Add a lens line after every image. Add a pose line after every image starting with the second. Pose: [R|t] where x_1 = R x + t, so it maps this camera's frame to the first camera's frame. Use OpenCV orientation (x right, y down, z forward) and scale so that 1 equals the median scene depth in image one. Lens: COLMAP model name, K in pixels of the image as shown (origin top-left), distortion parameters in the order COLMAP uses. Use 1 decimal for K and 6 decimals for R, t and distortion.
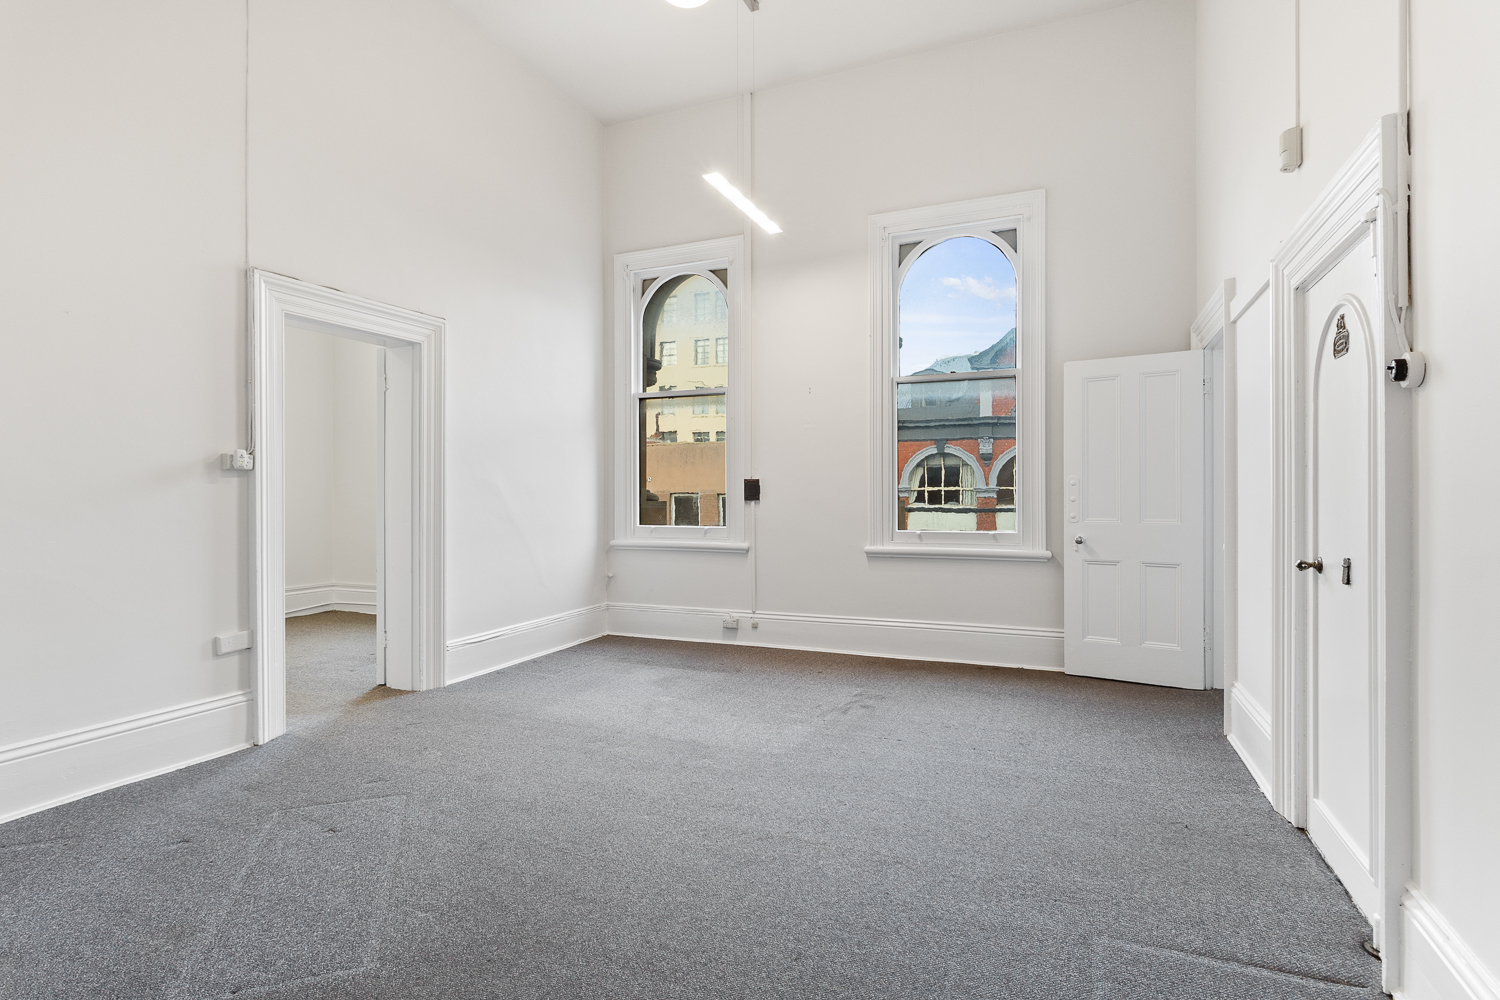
lens RADIAL K [[763.7, 0, 748.6], [0, 763.7, 497.1], [0, 0, 1]] dist [-0.003461, -0.000070]
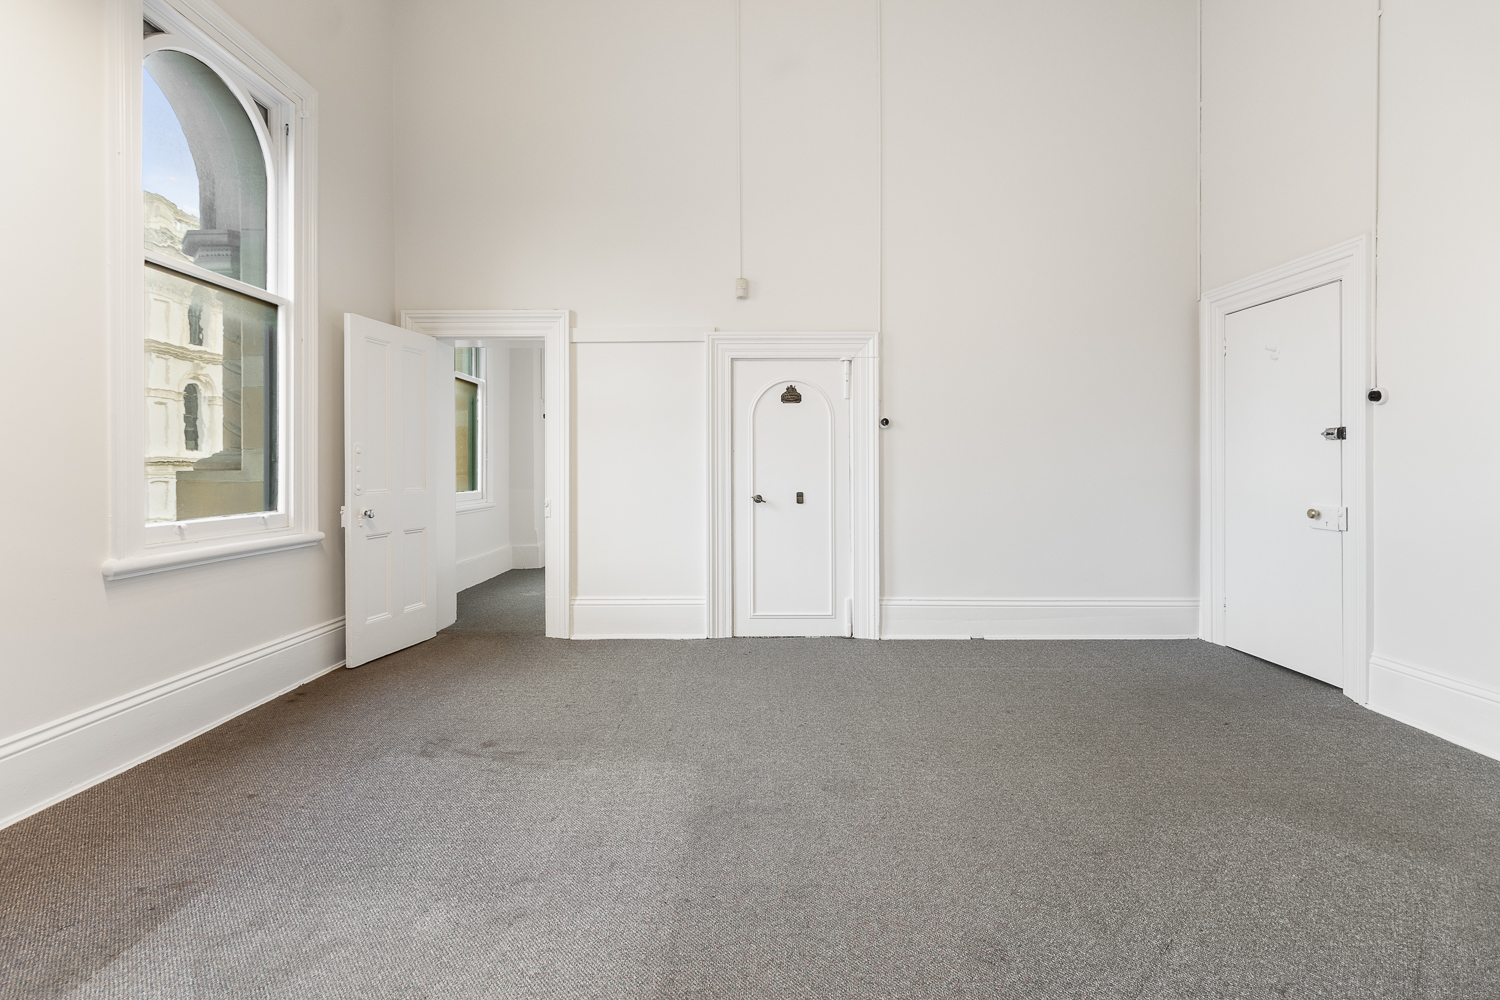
lens RADIAL K [[694.7, 0, 738.6], [0, 694.7, 472.8], [0, 0, 1]] dist [0.001652, 0.000020]
pose [[-0.382379, -0.003600, 0.923998, -0.170316], [0.004123, 0.999976, 0.005602, 0.001493], [-0.923996, 0.005951, -0.382355, 0.308811]]
